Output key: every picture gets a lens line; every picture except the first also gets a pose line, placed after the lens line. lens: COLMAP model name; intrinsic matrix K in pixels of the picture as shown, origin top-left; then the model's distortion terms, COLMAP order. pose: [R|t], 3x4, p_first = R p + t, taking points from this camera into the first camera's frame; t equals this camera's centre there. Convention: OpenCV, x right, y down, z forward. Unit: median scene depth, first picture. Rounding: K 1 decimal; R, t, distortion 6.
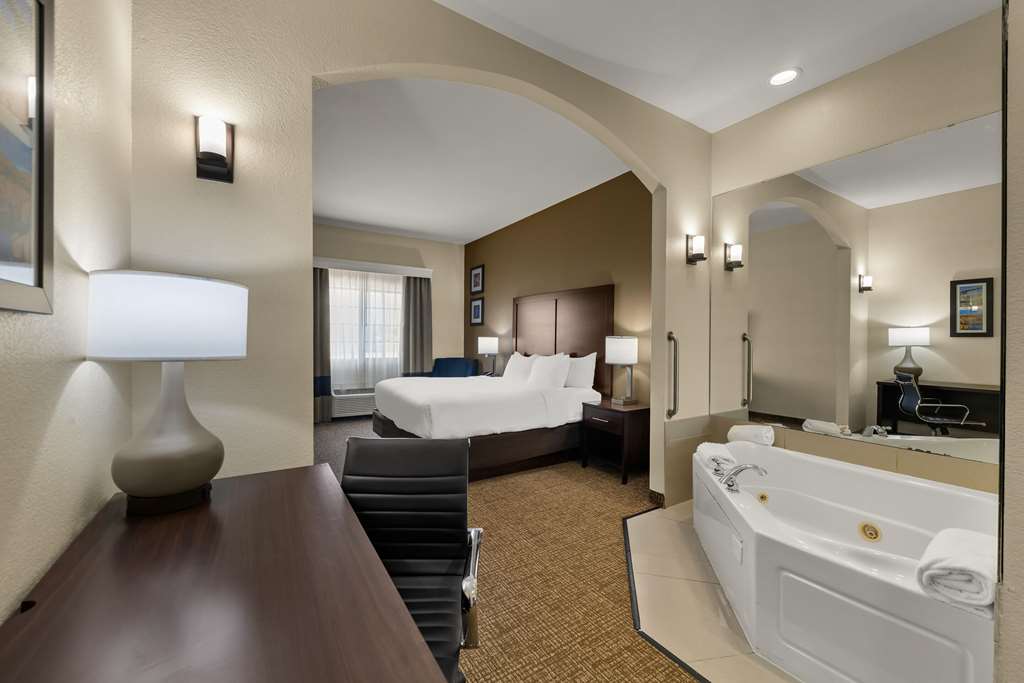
lens RADIAL K [[399.8, 0, 494.5], [0, 399.8, 338.6], [0, 0, 1]] dist [0.002326, -0.000916]
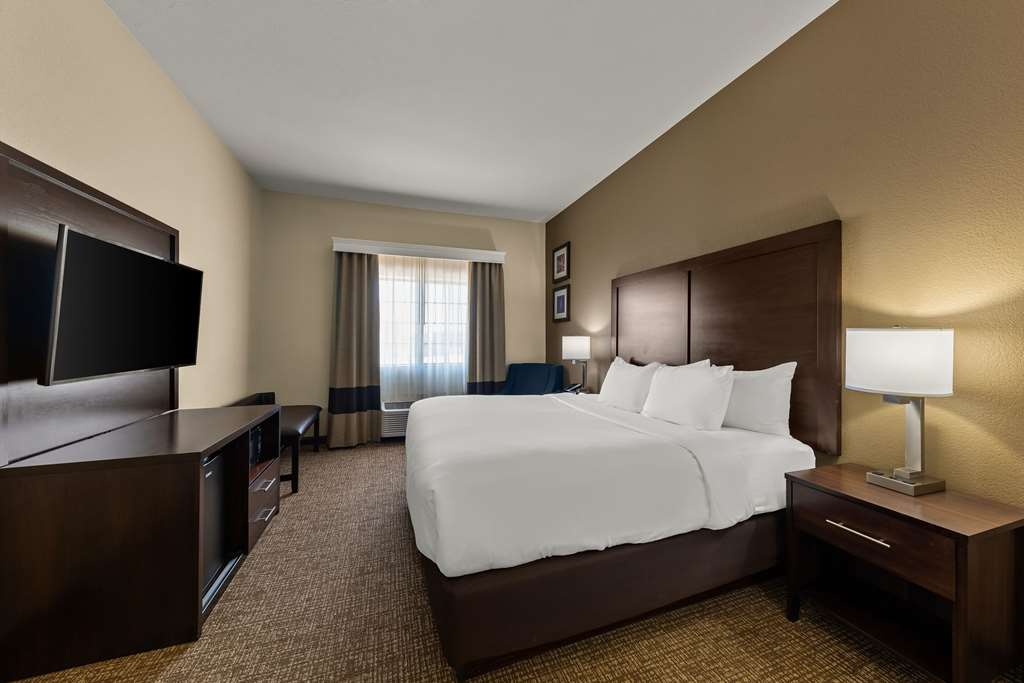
lens RADIAL K [[347.4, 0, 509.5], [0, 347.4, 337.0], [0, 0, 1]] dist [0.002743, -0.000230]
pose [[0.978183, -0.009447, -0.207531, -0.003060], [0.007214, 0.999908, -0.011514, 0.004015], [0.207620, 0.009766, 0.978161, 0.374087]]
